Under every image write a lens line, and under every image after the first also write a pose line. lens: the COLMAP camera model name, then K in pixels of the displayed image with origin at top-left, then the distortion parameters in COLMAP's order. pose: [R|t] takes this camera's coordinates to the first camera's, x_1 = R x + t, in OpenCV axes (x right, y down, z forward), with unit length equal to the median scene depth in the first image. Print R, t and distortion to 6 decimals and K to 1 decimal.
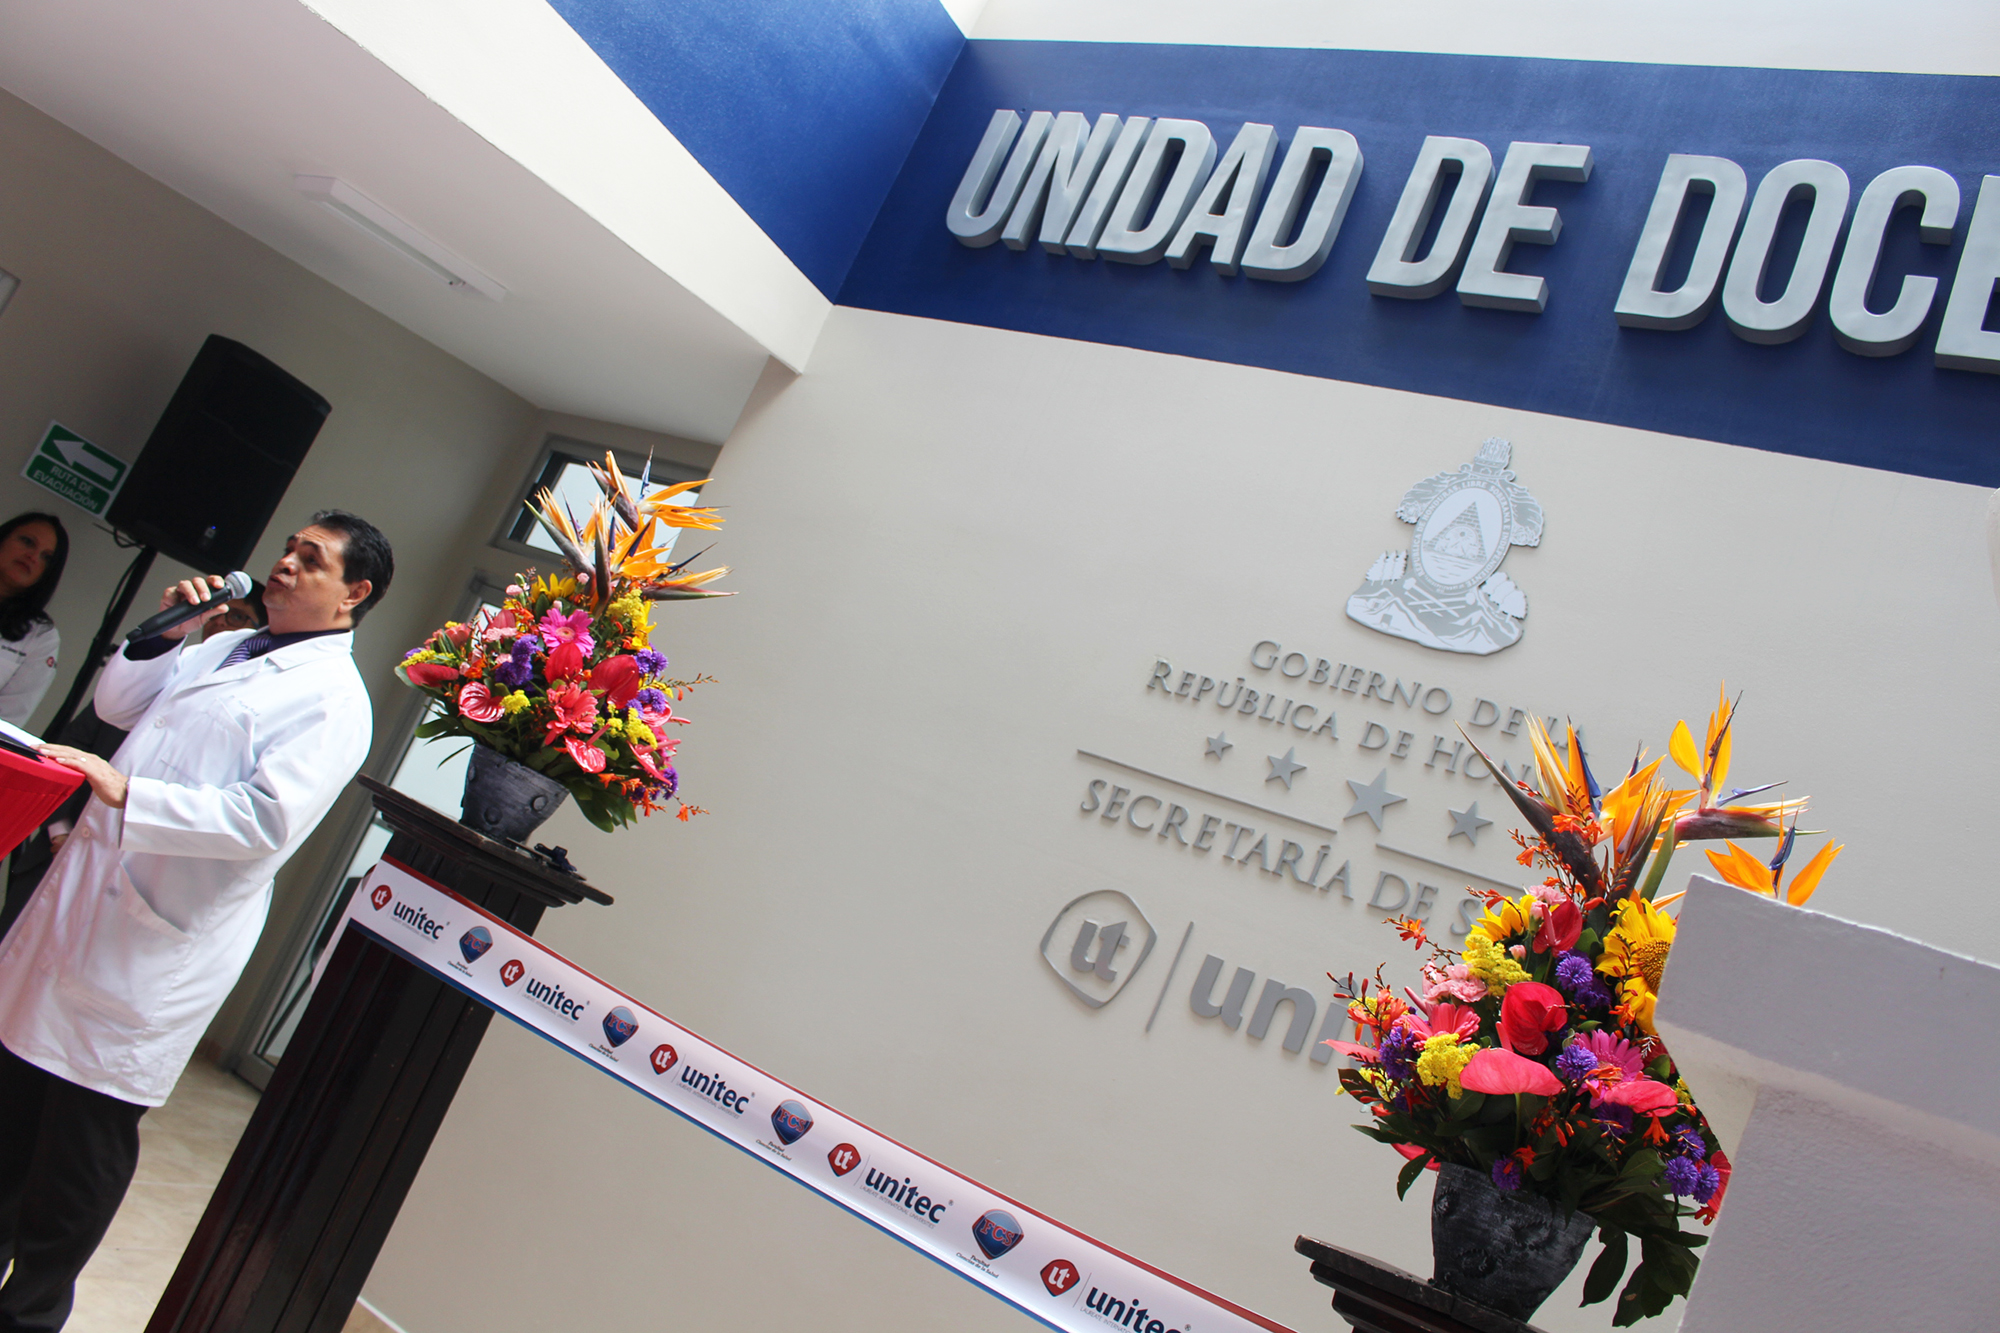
lens RADIAL K [[1659.5, 0, 1000.0], [0, 1659.5, 666.5], [0, 0, 1]] dist [-0.150335, 0.110319]
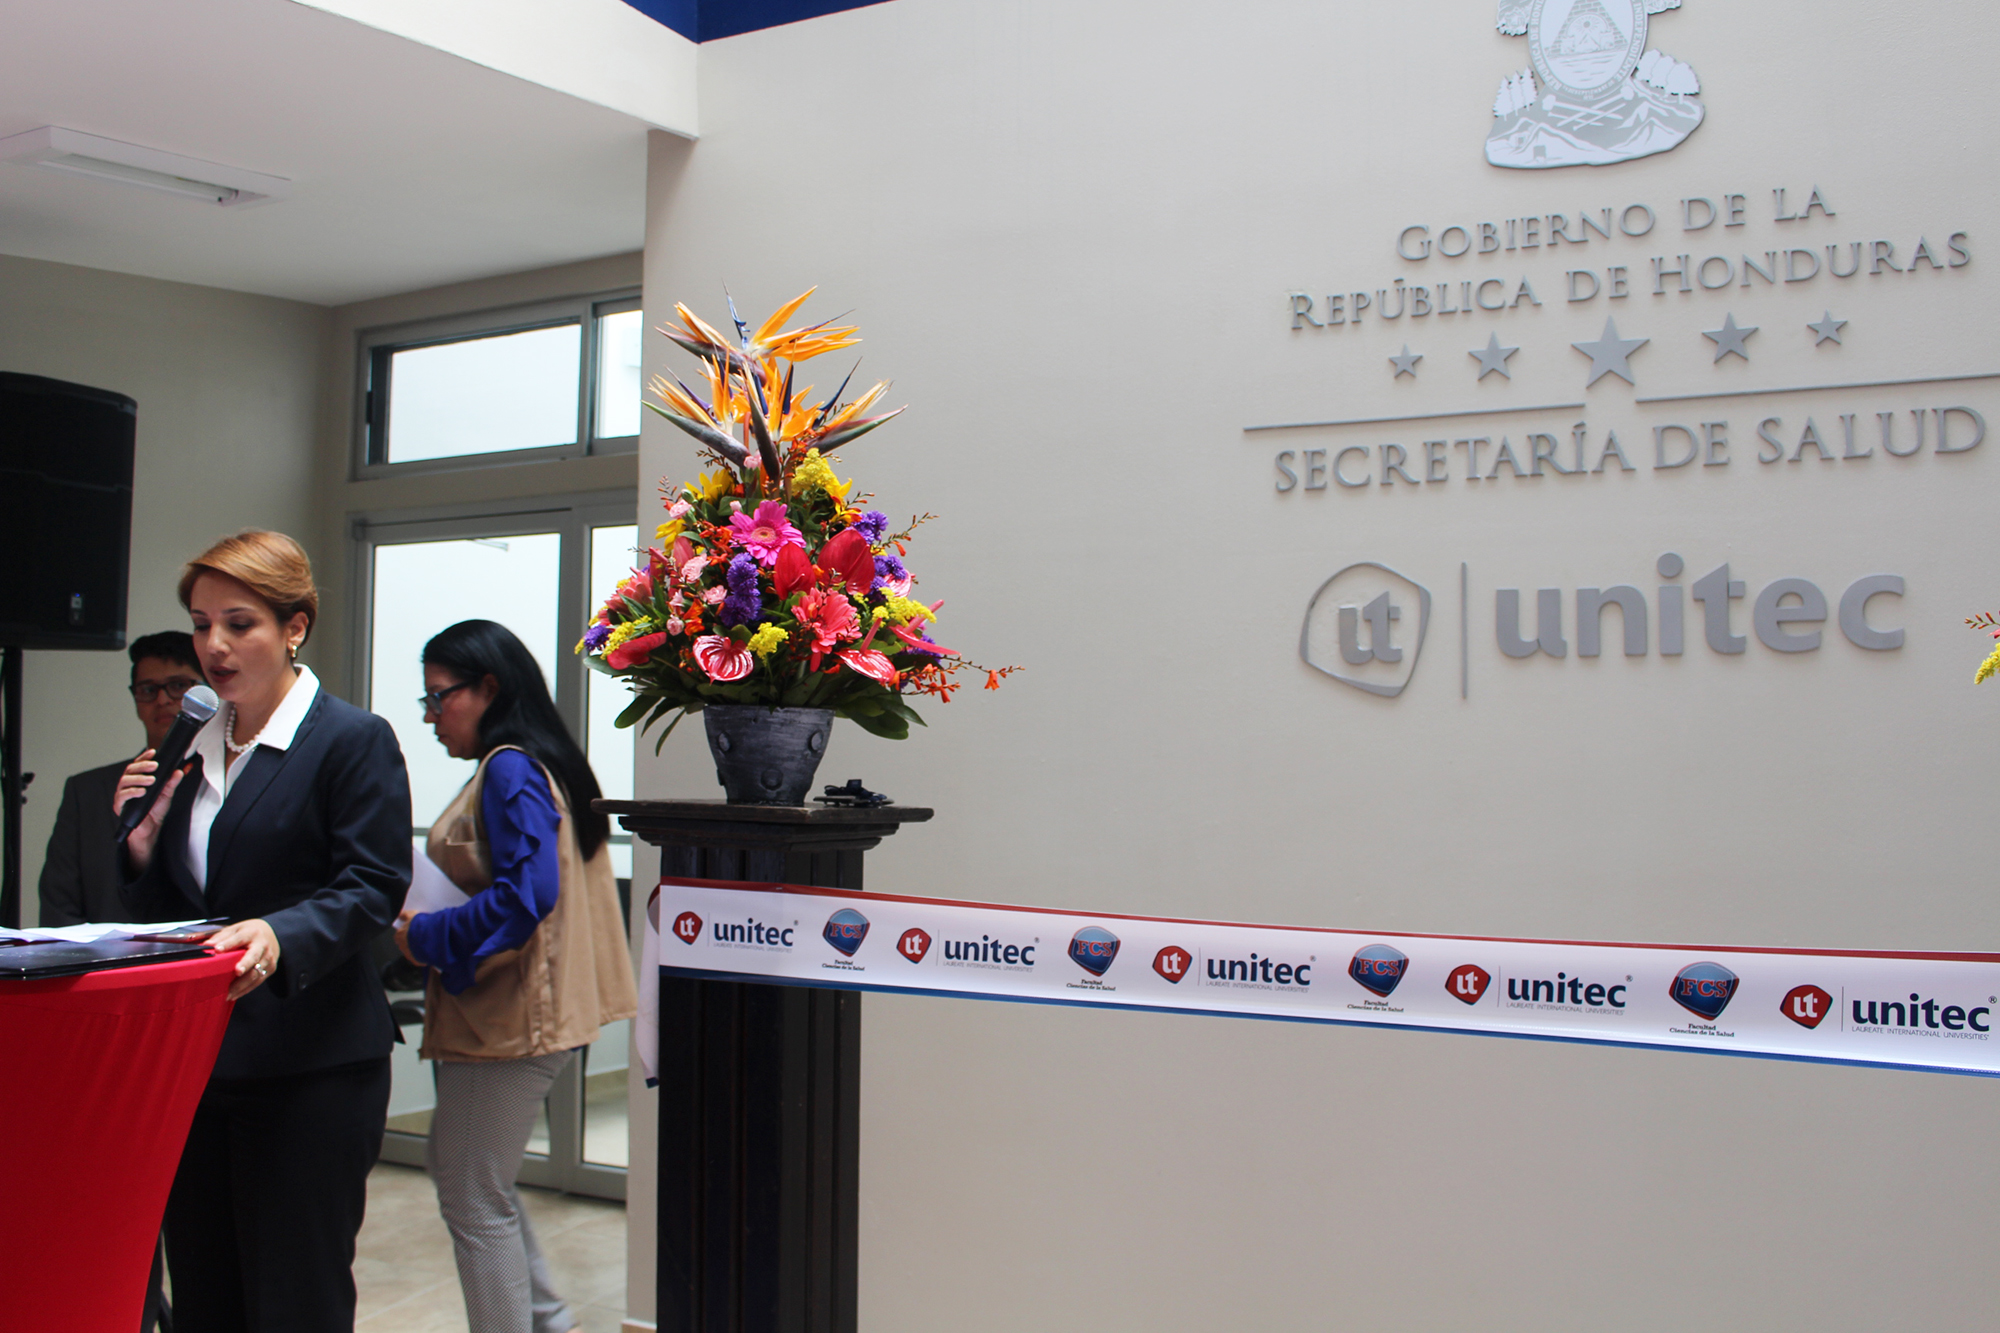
lens RADIAL K [[1783.2, 0, 1000.0], [0, 1783.2, 666.5], [0, 0, 1]] dist [-0.127020, 0.092040]
pose [[0.917414, -0.393094, 0.061878, -0.227816], [0.375499, 0.906634, 0.192396, -0.081584], [-0.131730, -0.153271, 0.979365, 0.127680]]
